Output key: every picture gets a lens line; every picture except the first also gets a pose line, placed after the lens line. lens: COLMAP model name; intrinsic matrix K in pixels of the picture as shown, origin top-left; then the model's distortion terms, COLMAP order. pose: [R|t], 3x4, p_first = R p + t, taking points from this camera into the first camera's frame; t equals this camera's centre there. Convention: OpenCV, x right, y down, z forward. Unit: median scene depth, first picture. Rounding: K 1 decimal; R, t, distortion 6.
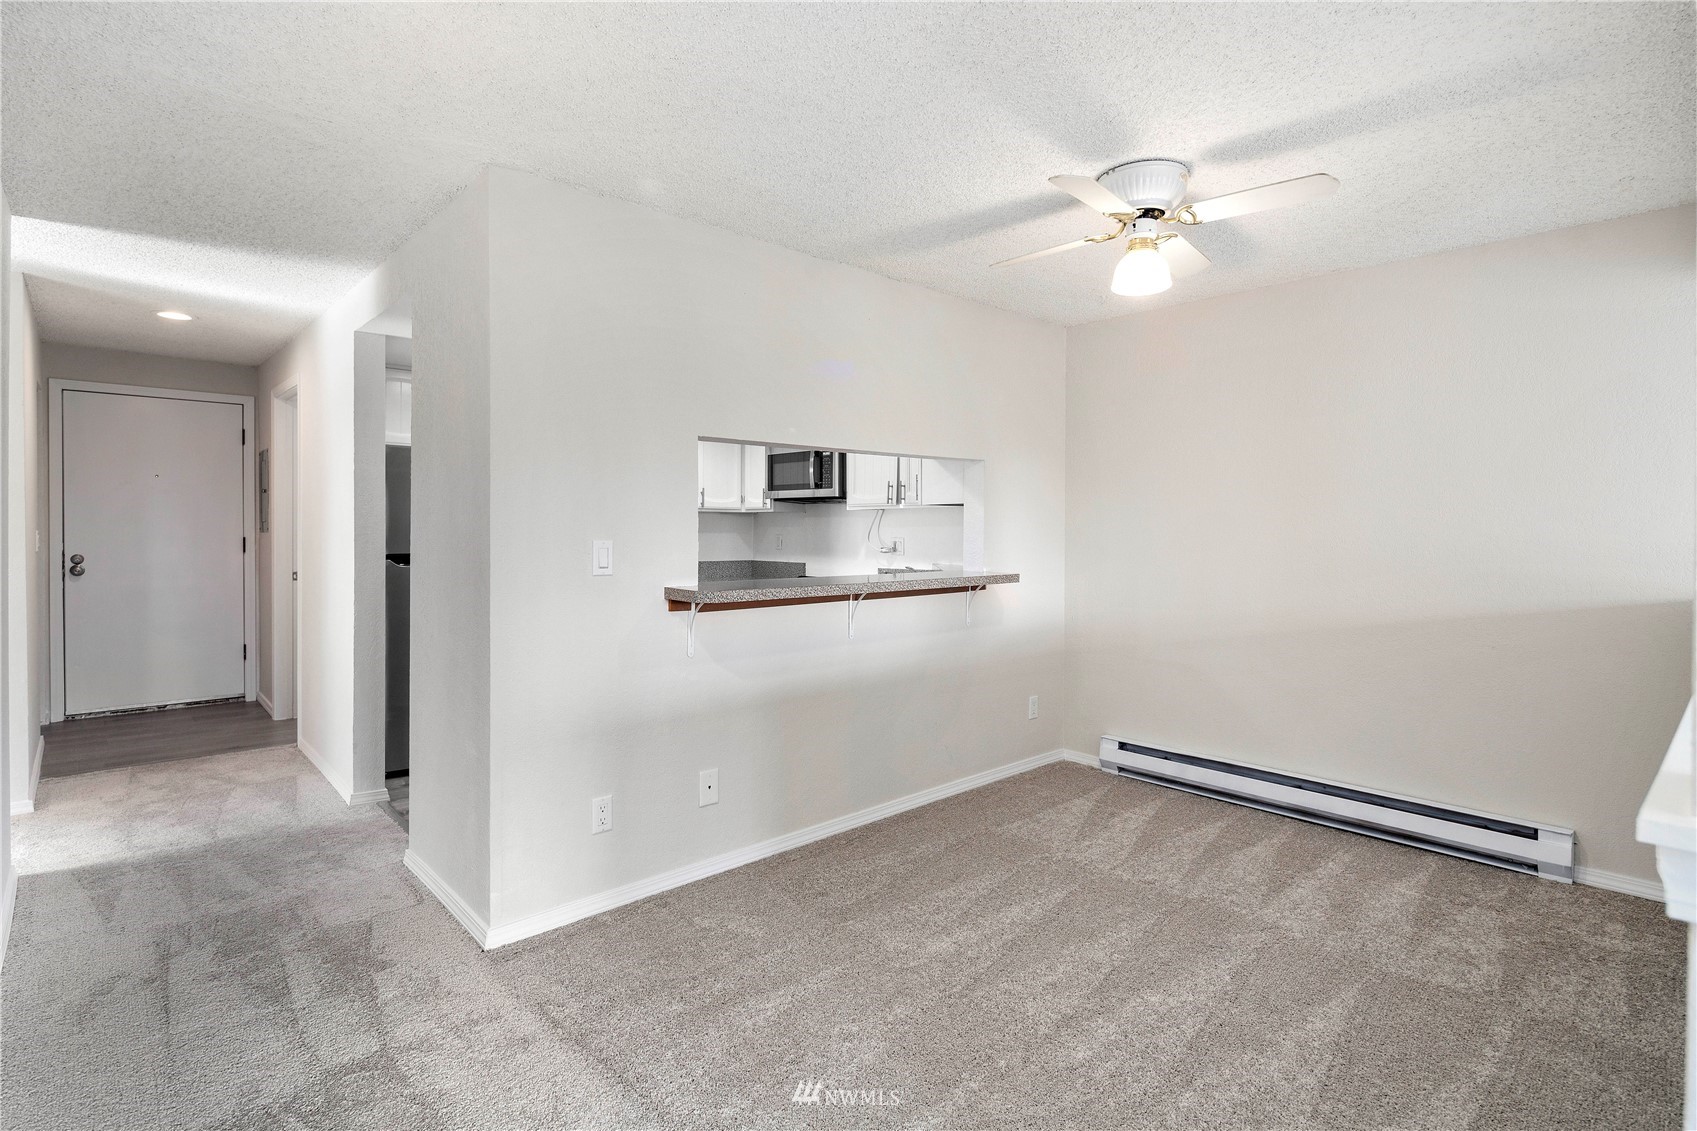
lens RADIAL K [[833.6, 0, 847.7], [0, 833.6, 529.6], [0, 0, 1]] dist [-0.011010, 0.000317]
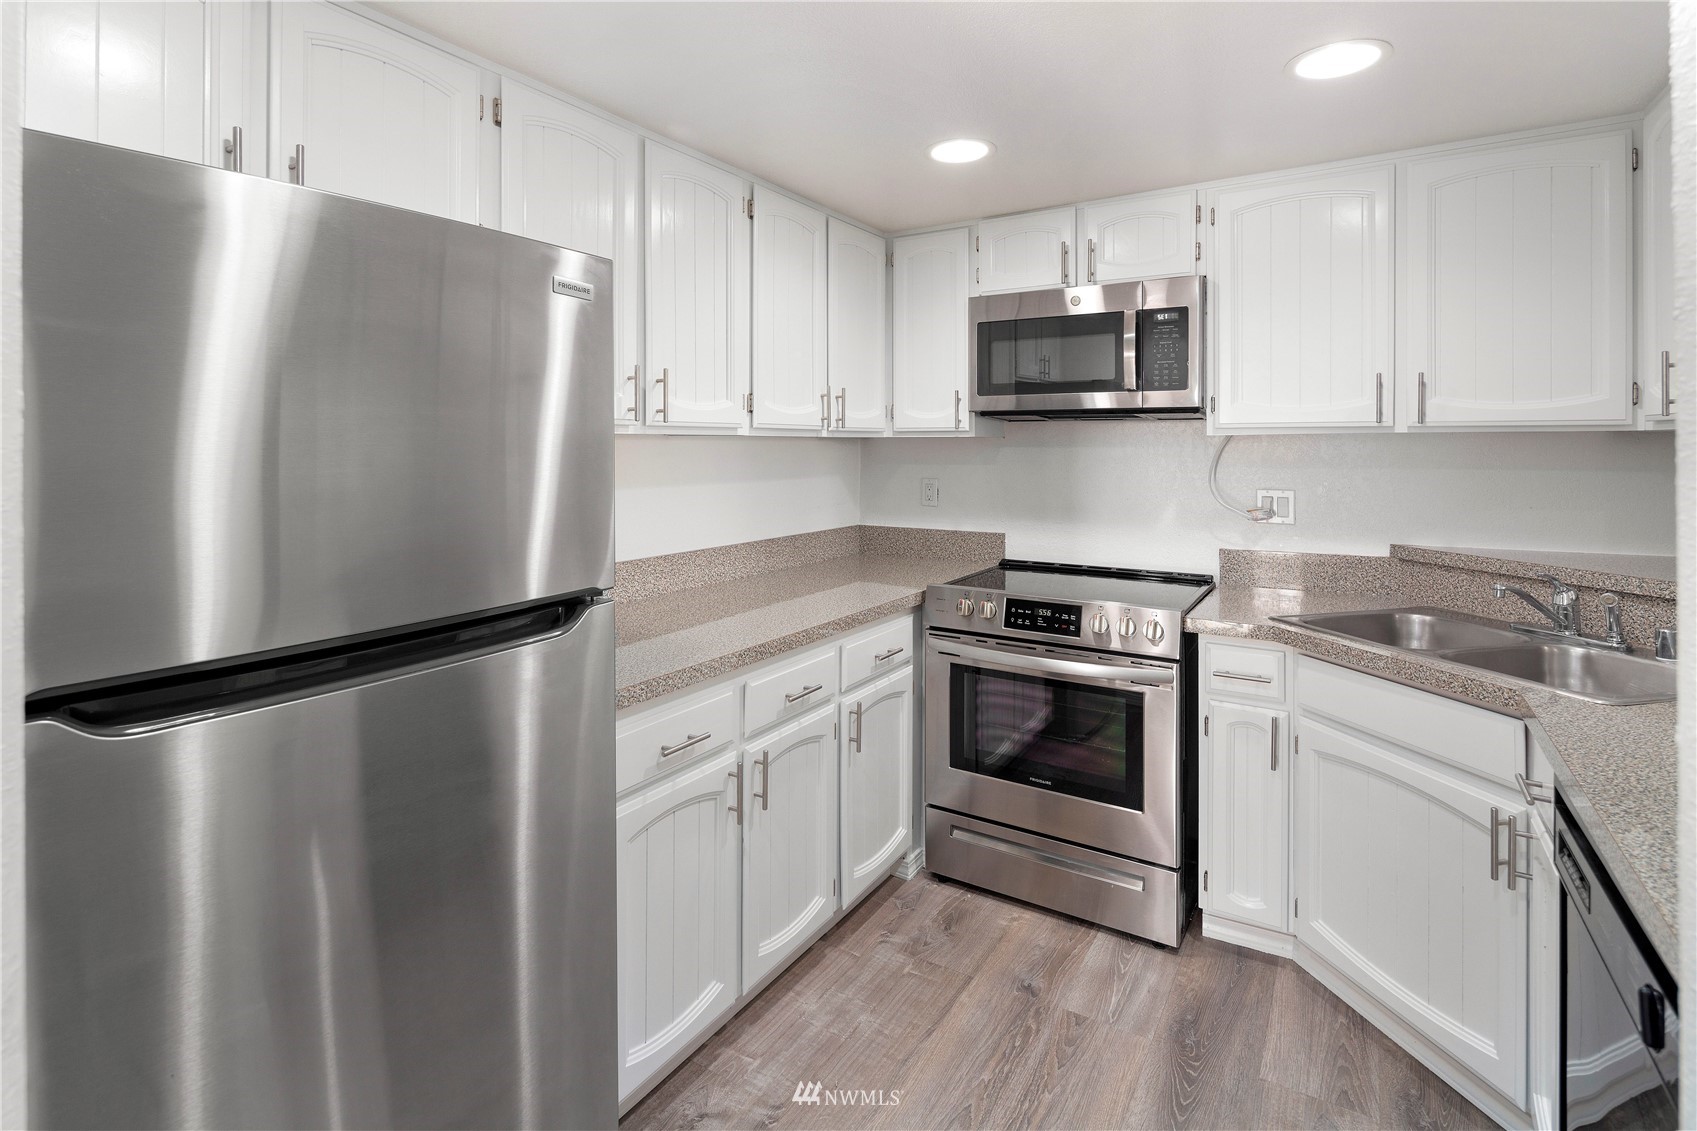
lens RADIAL K [[831.7, 0, 843.2], [0, 831.7, 445.0], [0, 0, 1]] dist [-0.000322, -0.000307]
pose [[0.965286, -0.006842, 0.261107, -0.313039], [0.008420, 0.999952, -0.004927, -0.015295], [-0.261061, 0.006954, 0.965297, 0.565589]]
